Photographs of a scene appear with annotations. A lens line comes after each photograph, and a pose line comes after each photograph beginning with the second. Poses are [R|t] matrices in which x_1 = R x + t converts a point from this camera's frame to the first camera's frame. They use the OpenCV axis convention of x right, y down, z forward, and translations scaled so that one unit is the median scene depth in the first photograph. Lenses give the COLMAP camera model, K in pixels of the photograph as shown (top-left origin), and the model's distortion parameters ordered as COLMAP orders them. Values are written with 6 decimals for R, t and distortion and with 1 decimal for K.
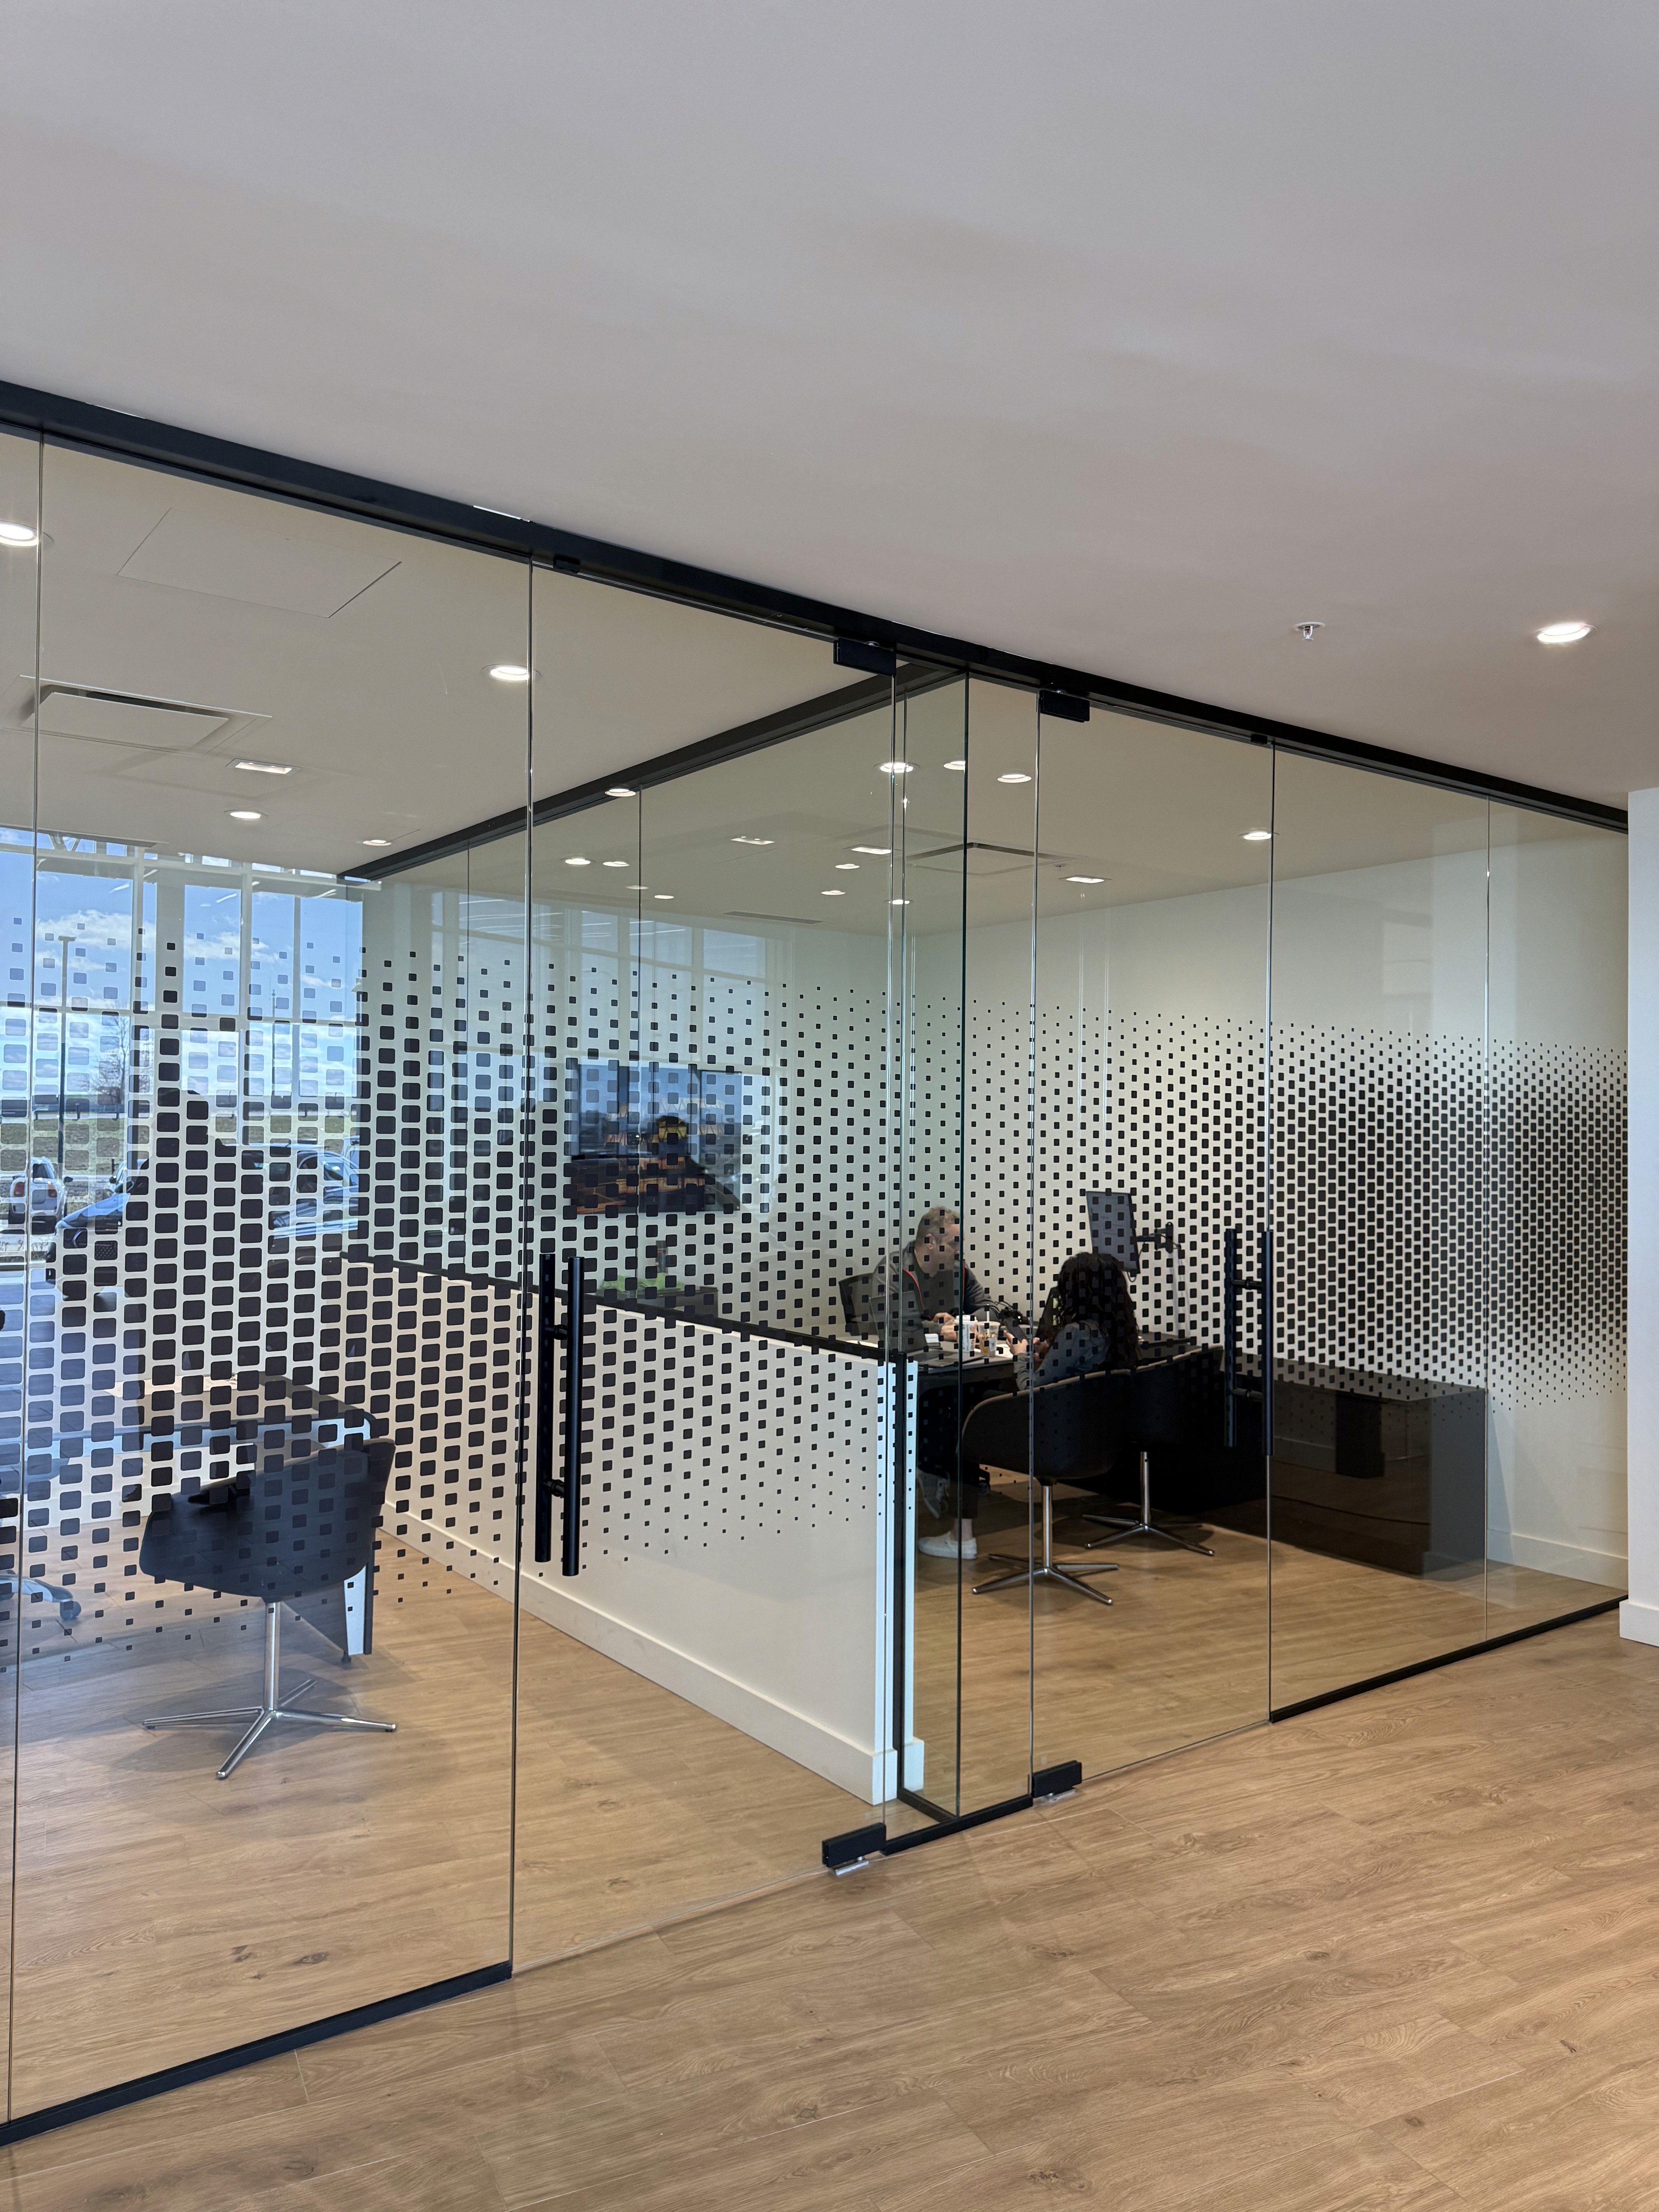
lens RADIAL K [[1575.4, 0, 831.6], [0, 1575.4, 1151.9], [0, 0, 1]] dist [0.022824, -0.027890]
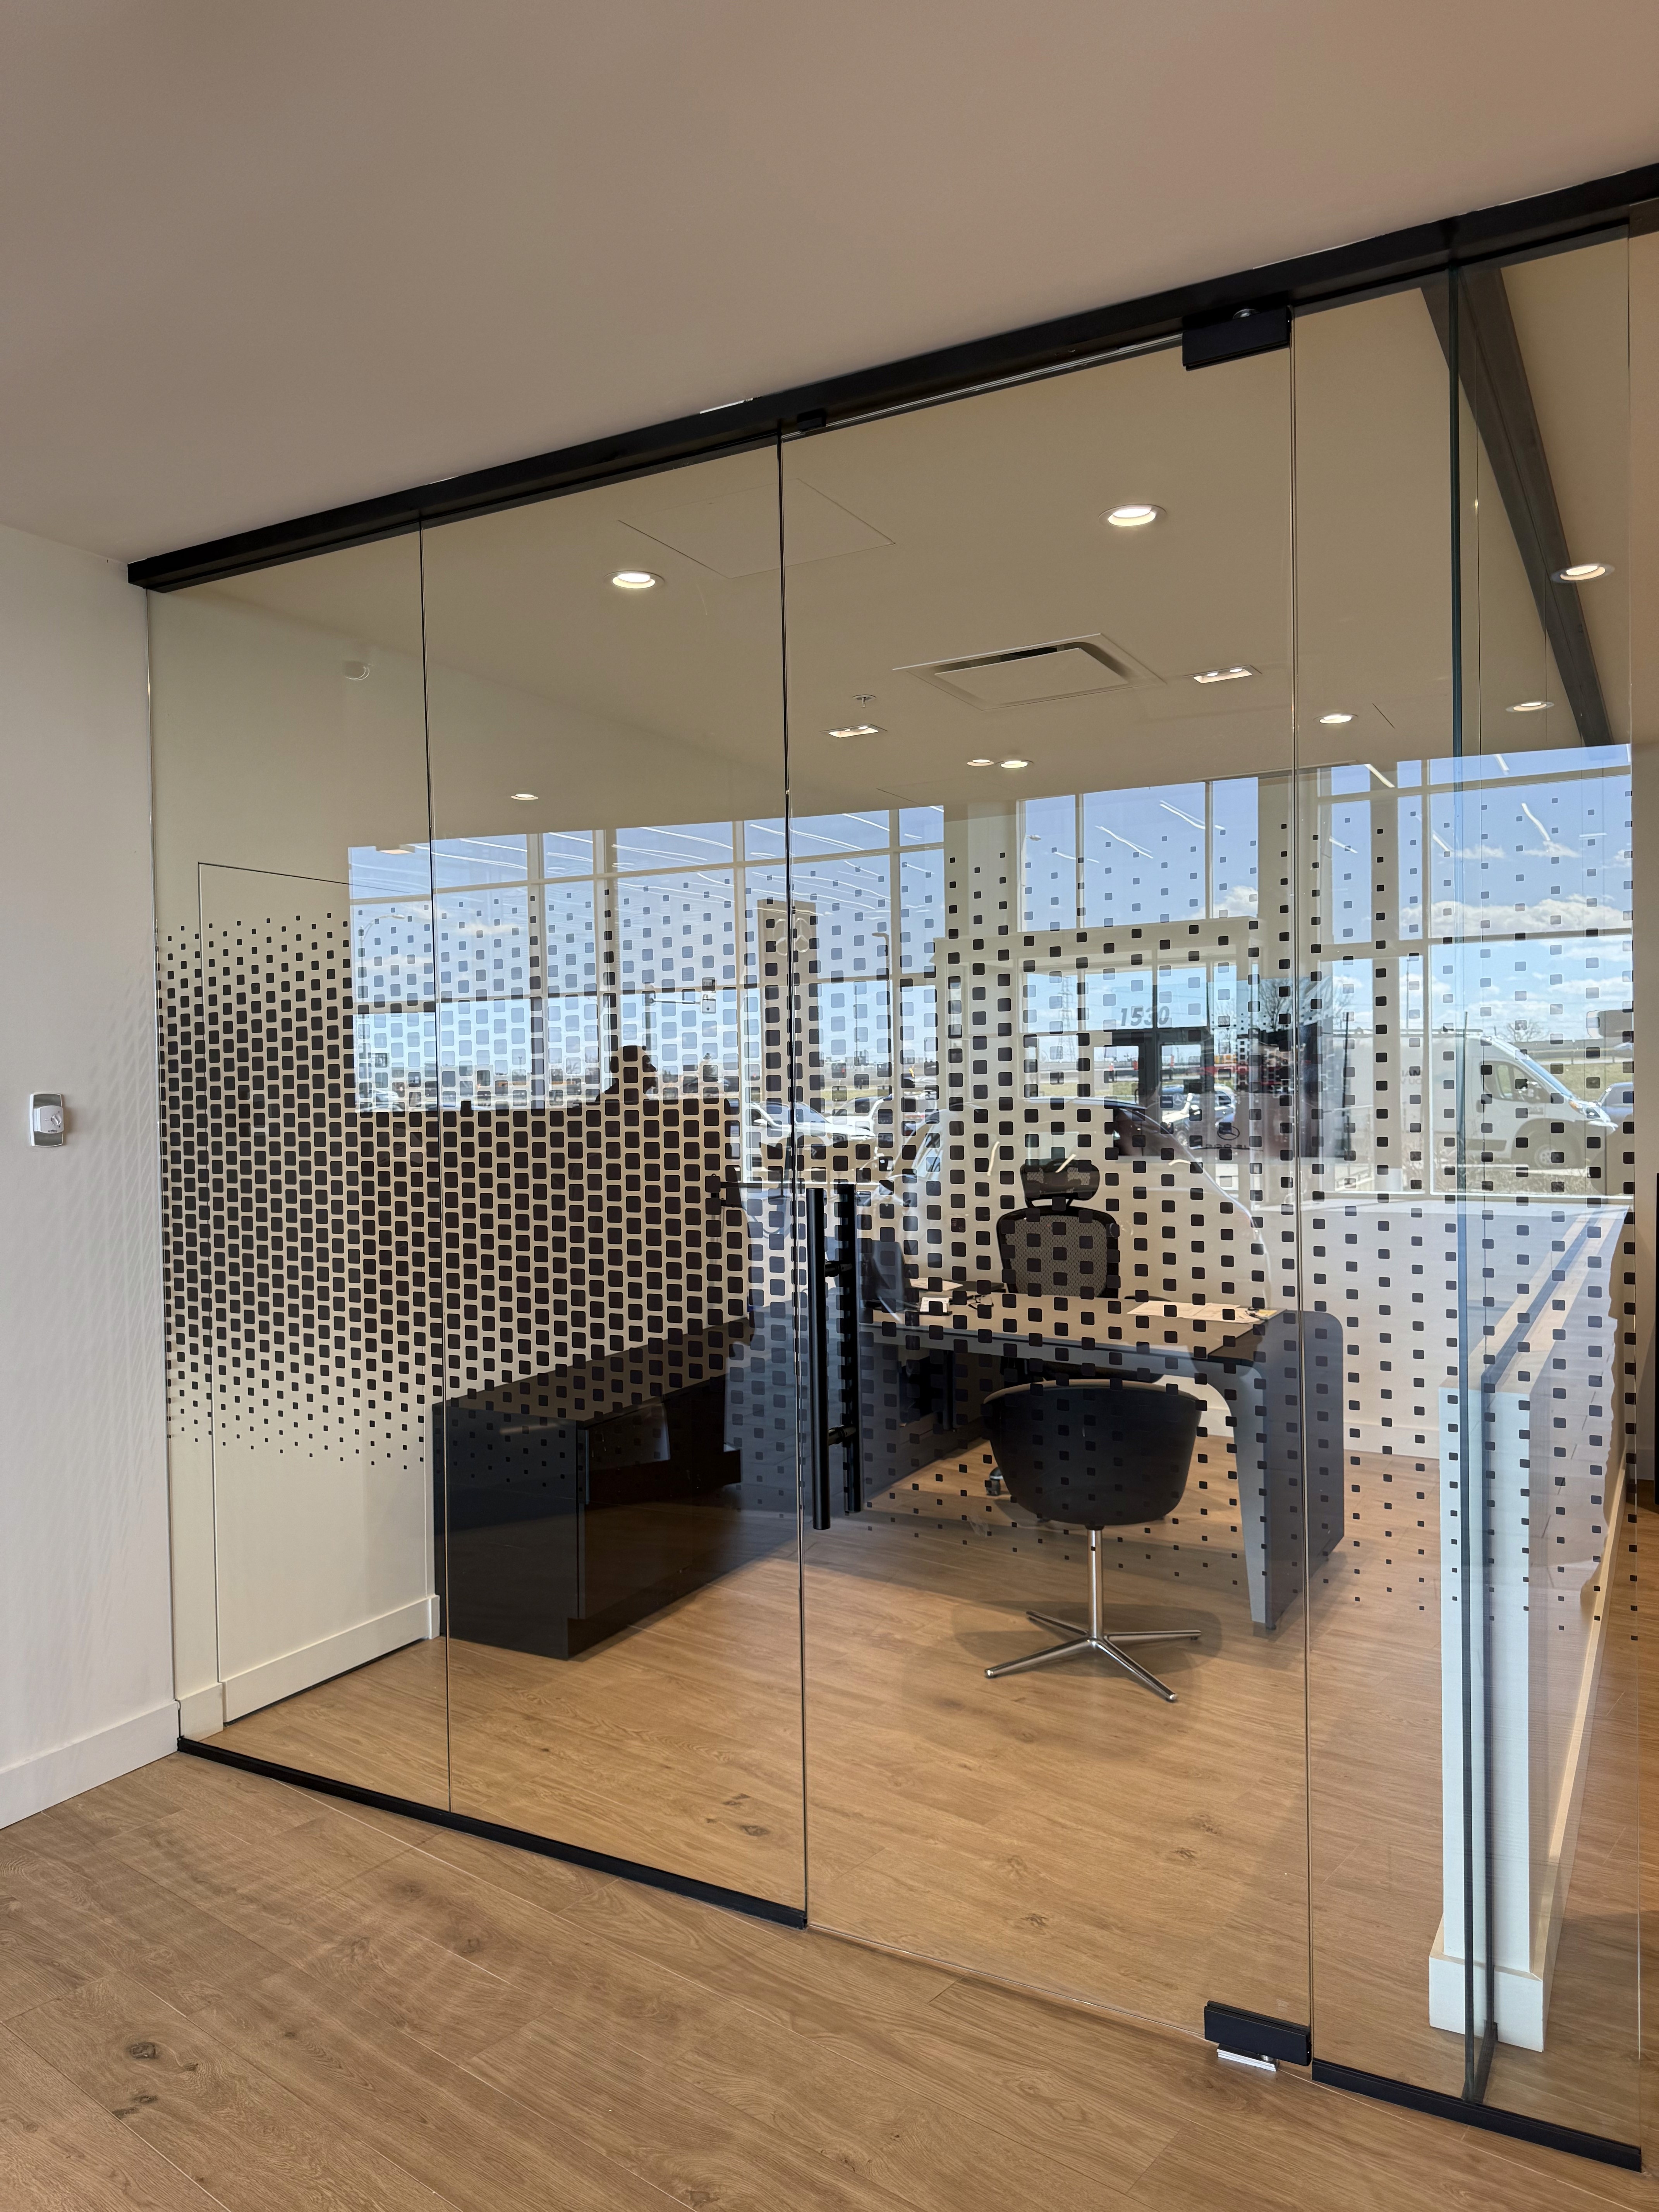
lens RADIAL K [[1574.3, 0, 829.5], [0, 1574.3, 1106.0], [0, 0, 1]] dist [0.001596, 0.002231]
pose [[0.414902, -0.001608, -0.909865, 0.625419], [0.013226, 0.999903, 0.004264, 0.013957], [0.909770, -0.013803, 0.414883, 0.572227]]
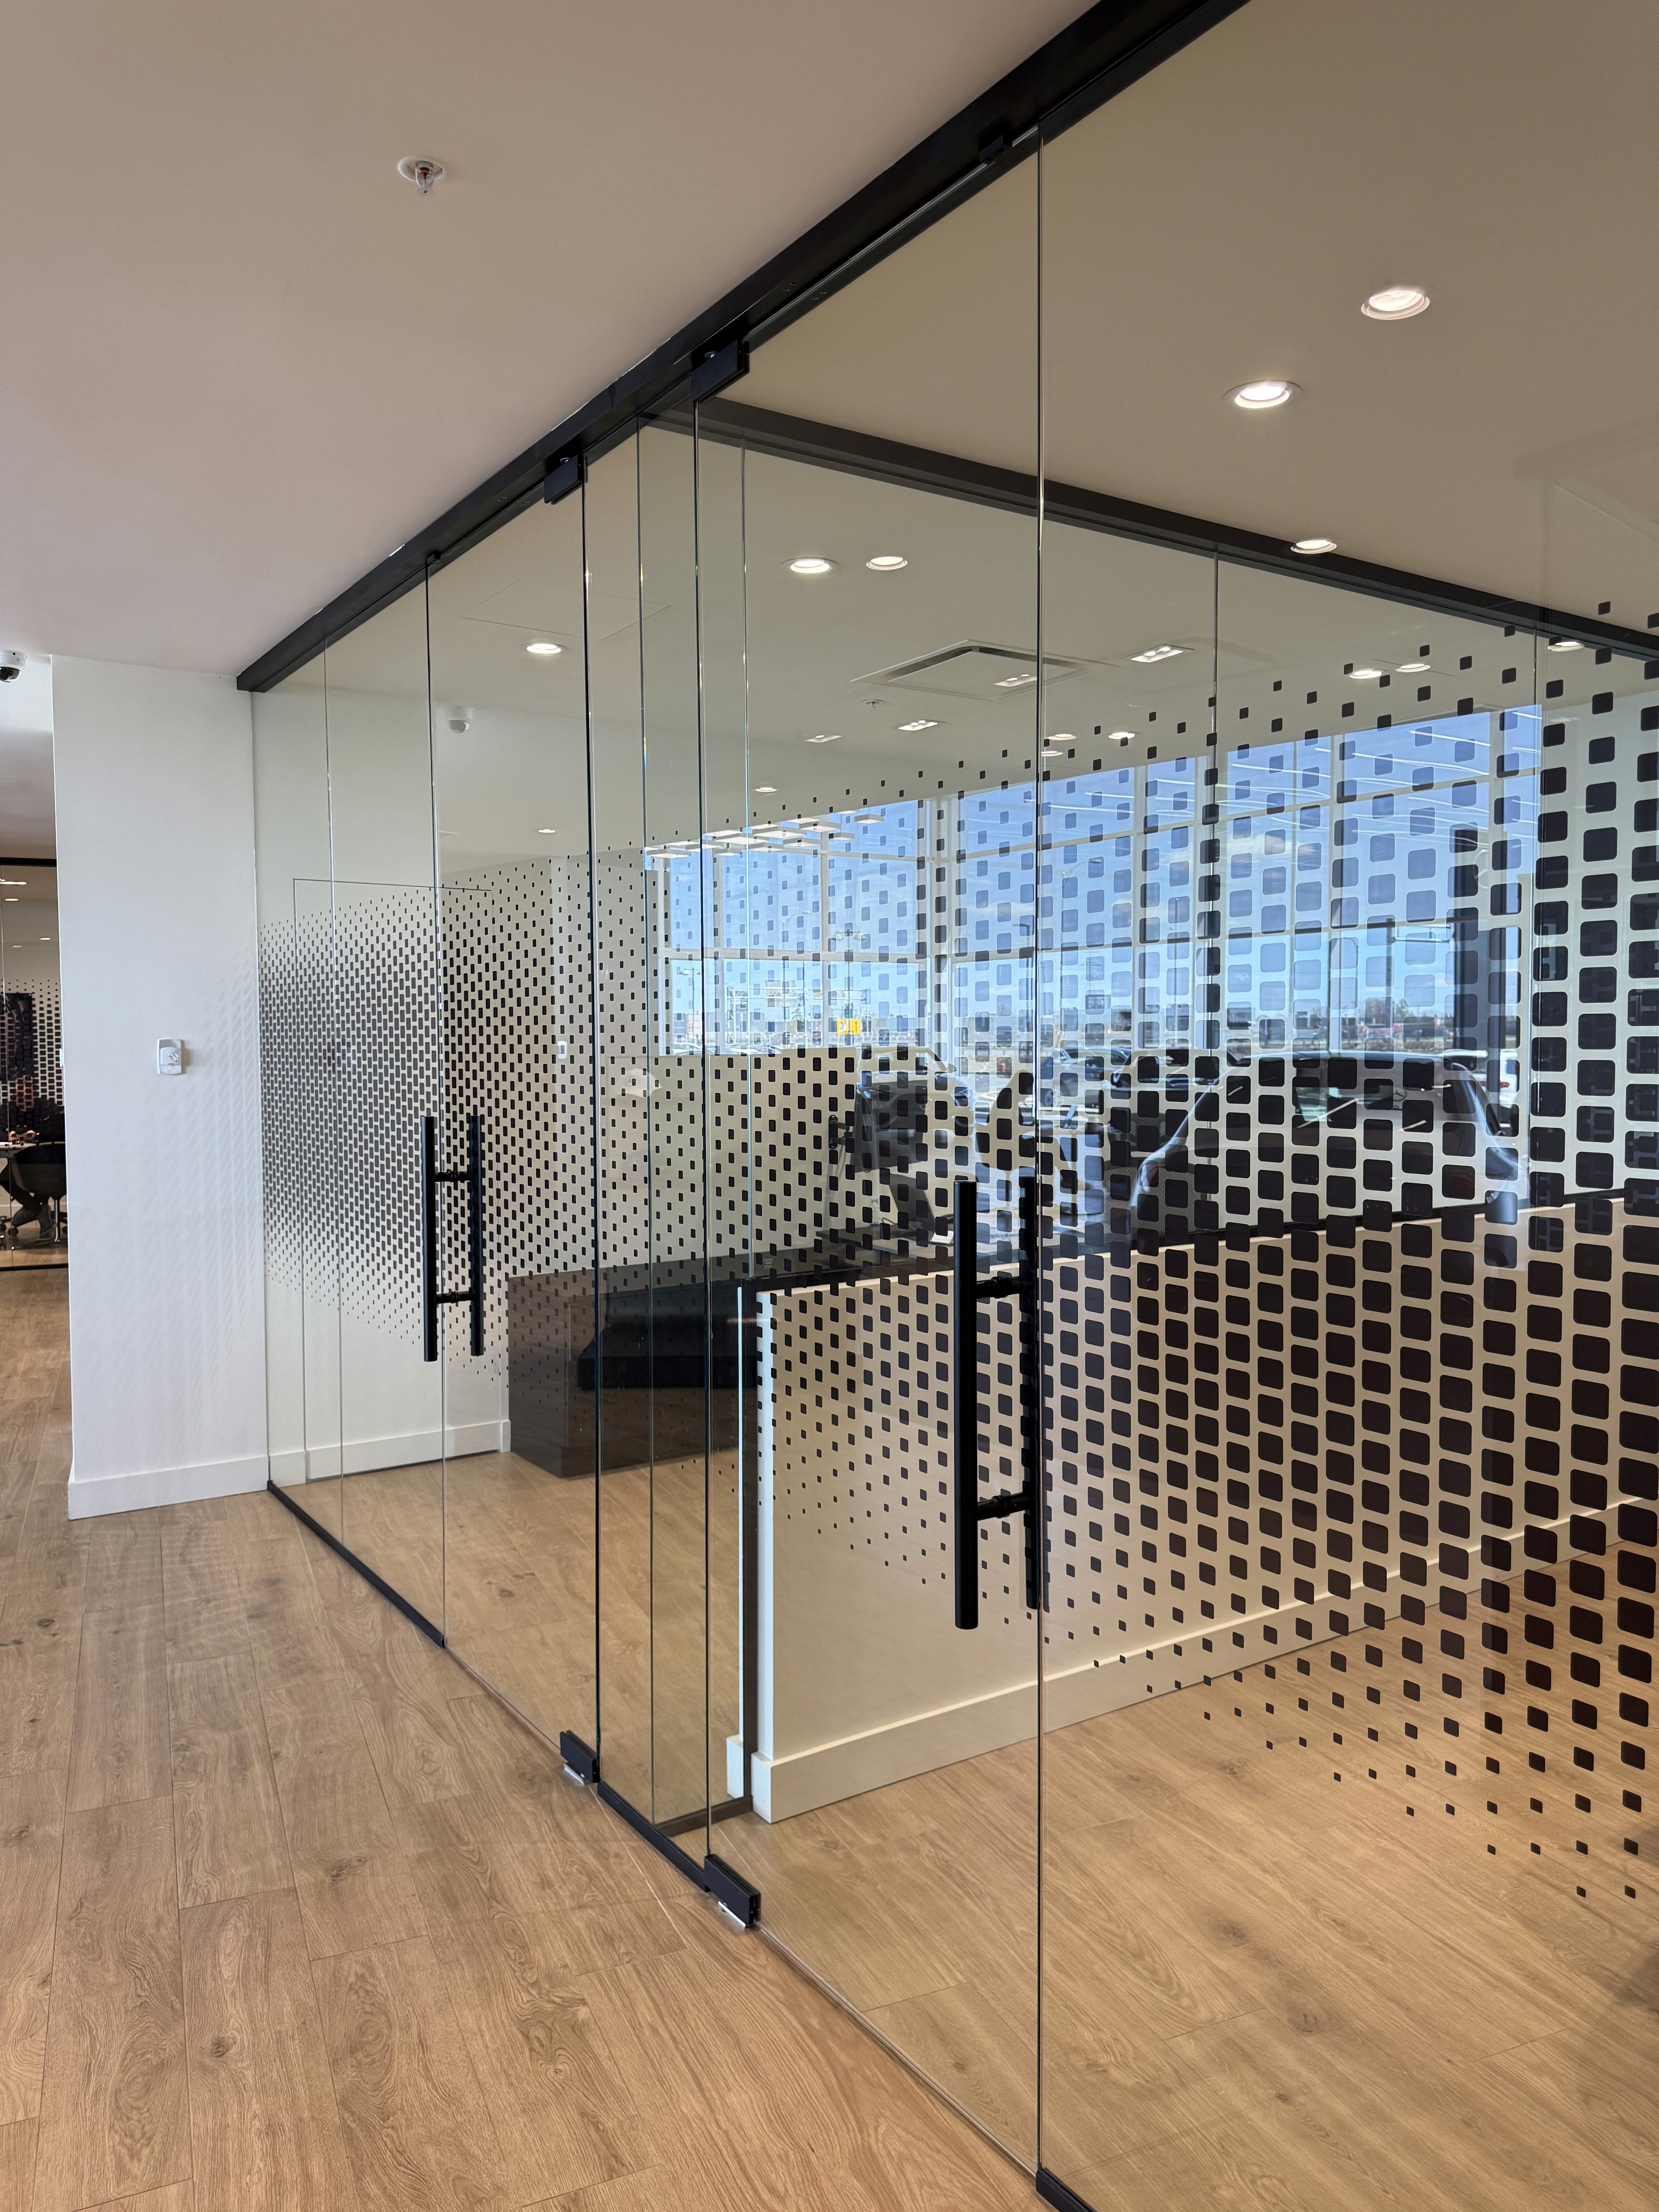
lens RADIAL K [[1570.6, 0, 829.5], [0, 1570.6, 1106.0], [0, 0, 1]] dist [0.007057, -0.001989]
pose [[-0.046761, 0.036003, -0.998257, 1.011640], [-0.003418, 0.999339, 0.036202, 0.010426], [0.998900, 0.005104, -0.046607, 1.277925]]
